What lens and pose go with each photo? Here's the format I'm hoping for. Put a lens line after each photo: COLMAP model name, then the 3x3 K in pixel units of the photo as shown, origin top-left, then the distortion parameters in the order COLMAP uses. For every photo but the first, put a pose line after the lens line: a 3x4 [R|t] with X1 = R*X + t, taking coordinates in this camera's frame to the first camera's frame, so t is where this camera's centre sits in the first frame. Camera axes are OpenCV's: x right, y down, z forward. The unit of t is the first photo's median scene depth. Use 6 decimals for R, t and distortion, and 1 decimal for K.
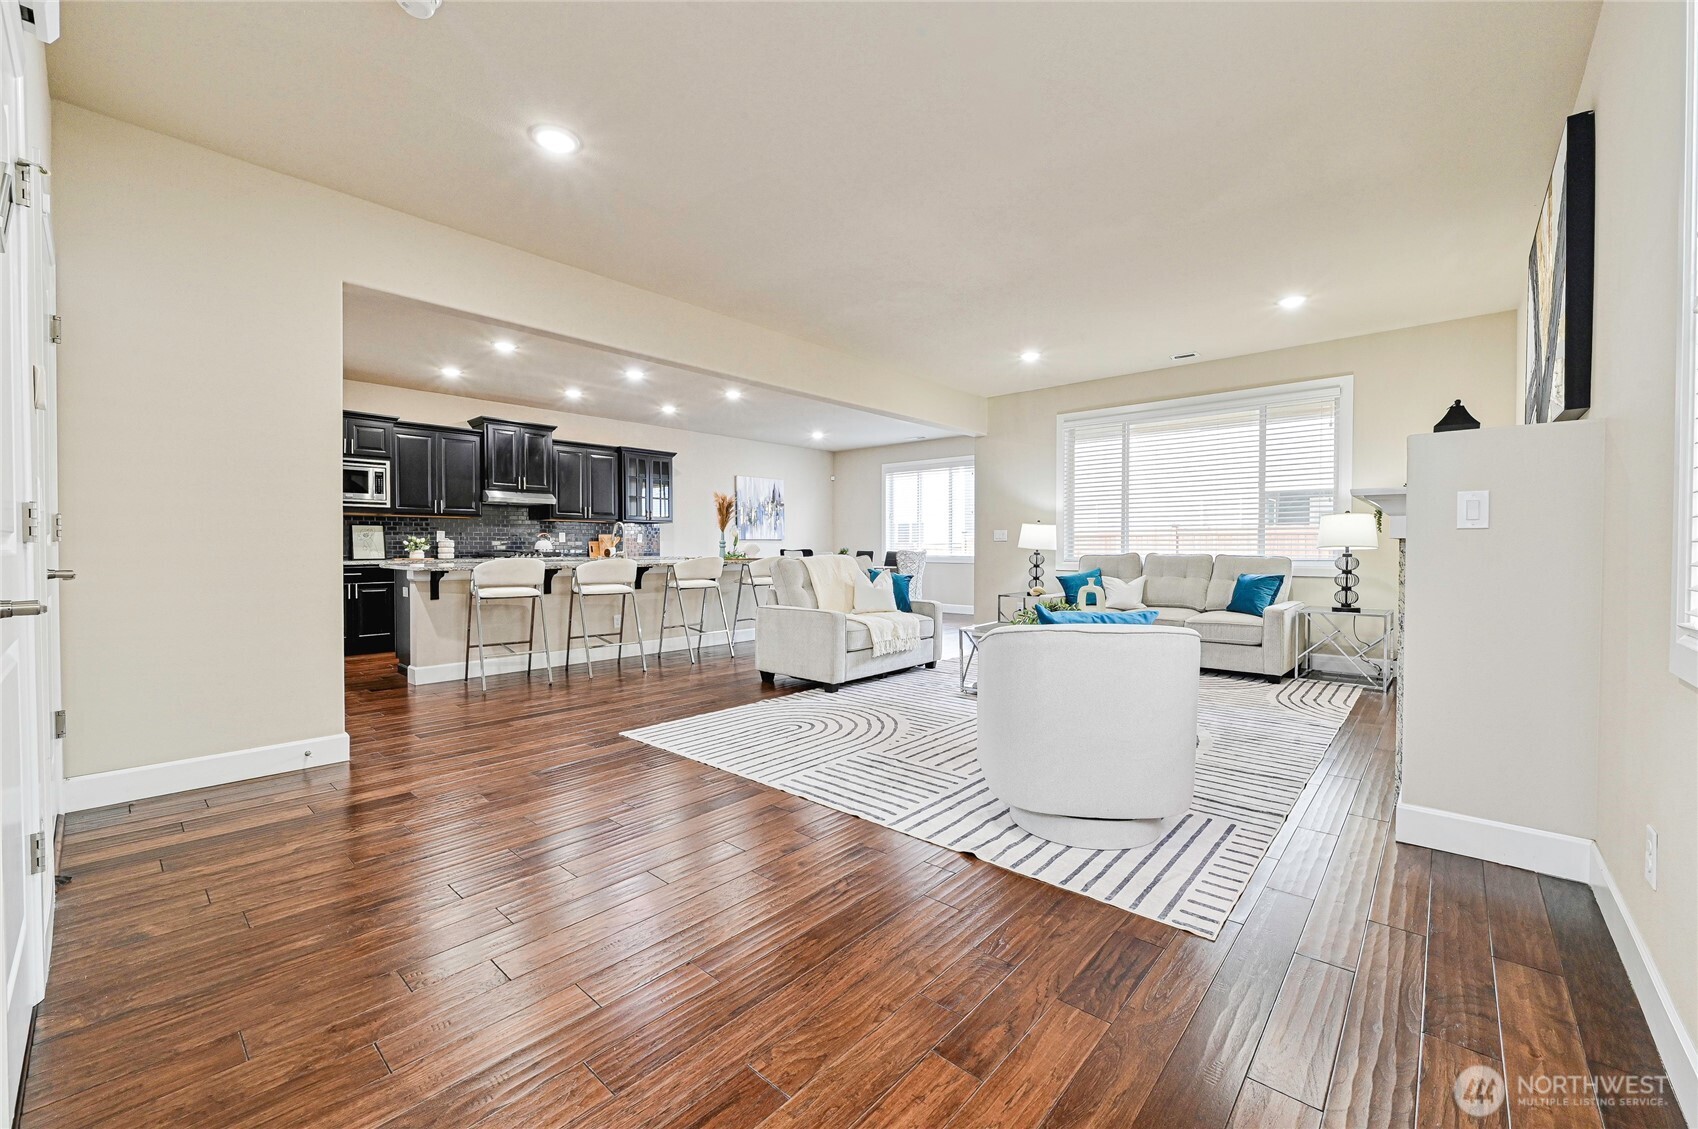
lens RADIAL K [[674.2, 0, 840.9], [0, 674.2, 566.5], [0, 0, 1]] dist [-0.001077, 0.000150]
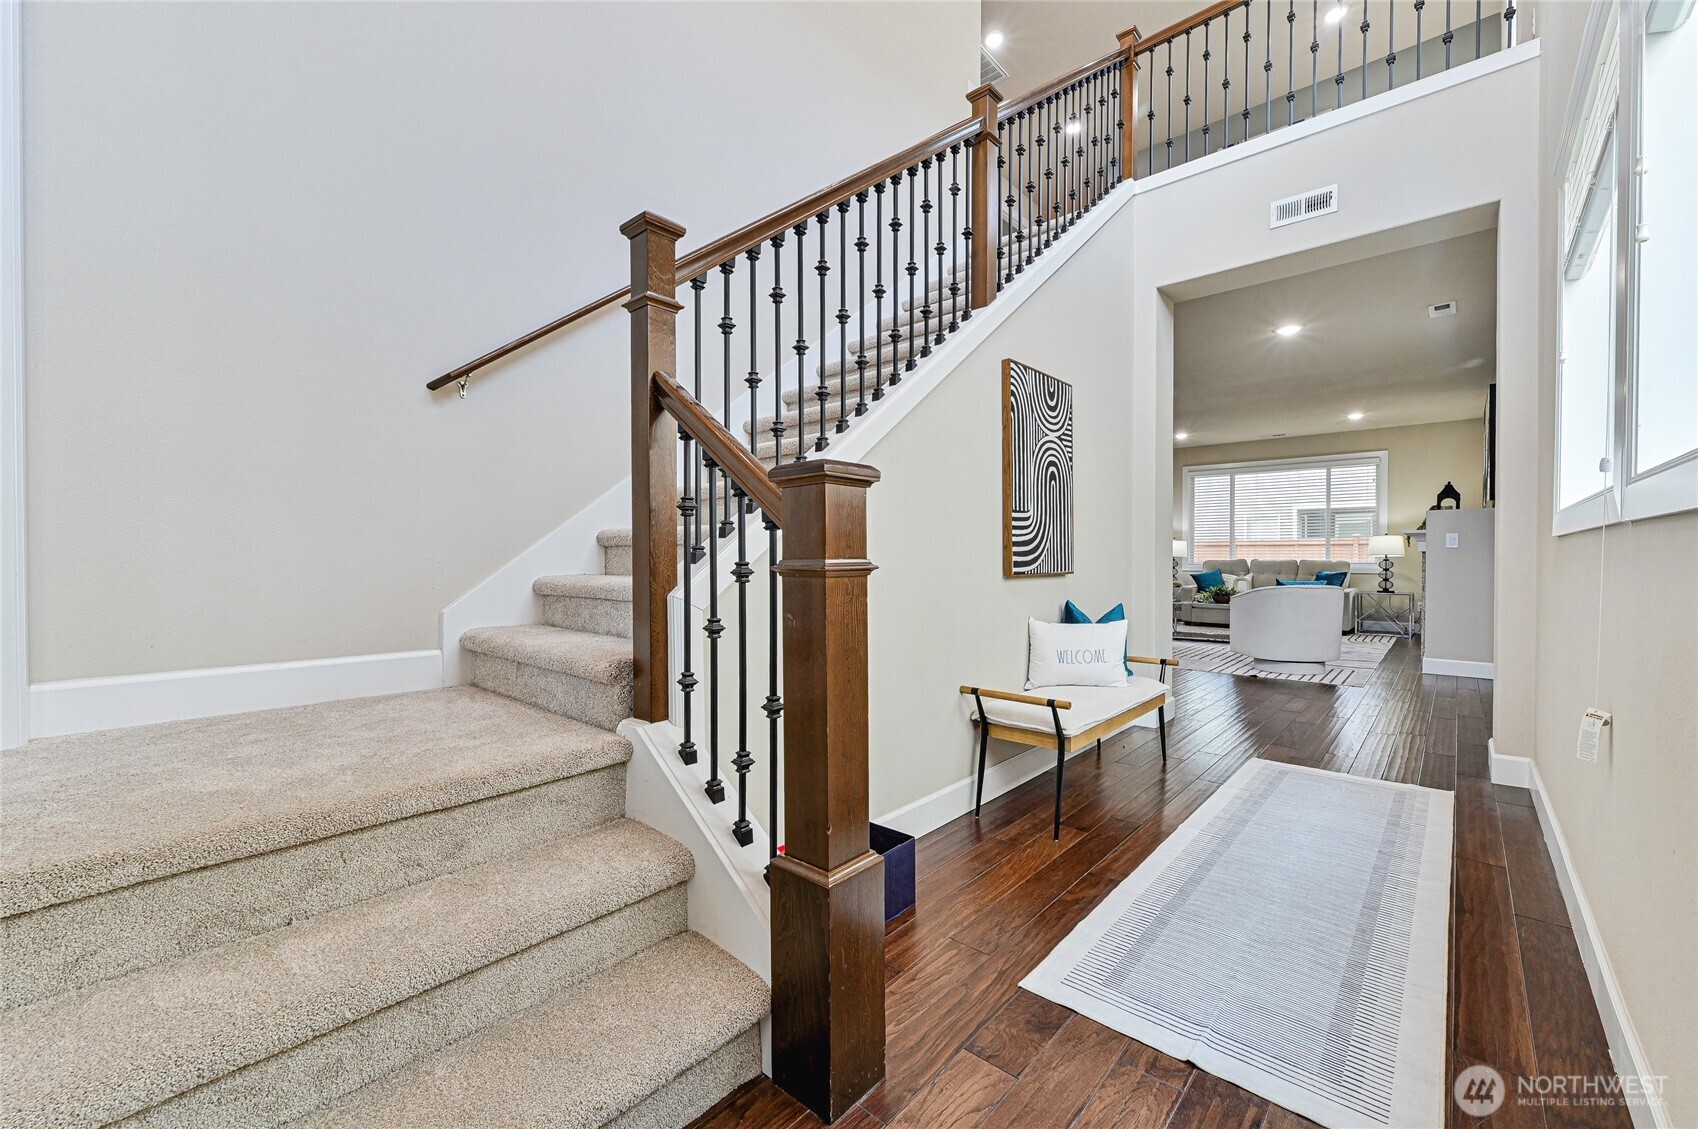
lens RADIAL K [[674.2, 0, 839.2], [0, 674.2, 563.5], [0, 0, 1]] dist [-0.001077, 0.000150]
pose [[0.999942, 0.009256, 0.005577, -0.510420], [-0.009115, 0.999653, -0.024716, 0.037178], [-0.005804, 0.024664, 0.999679, -0.554010]]
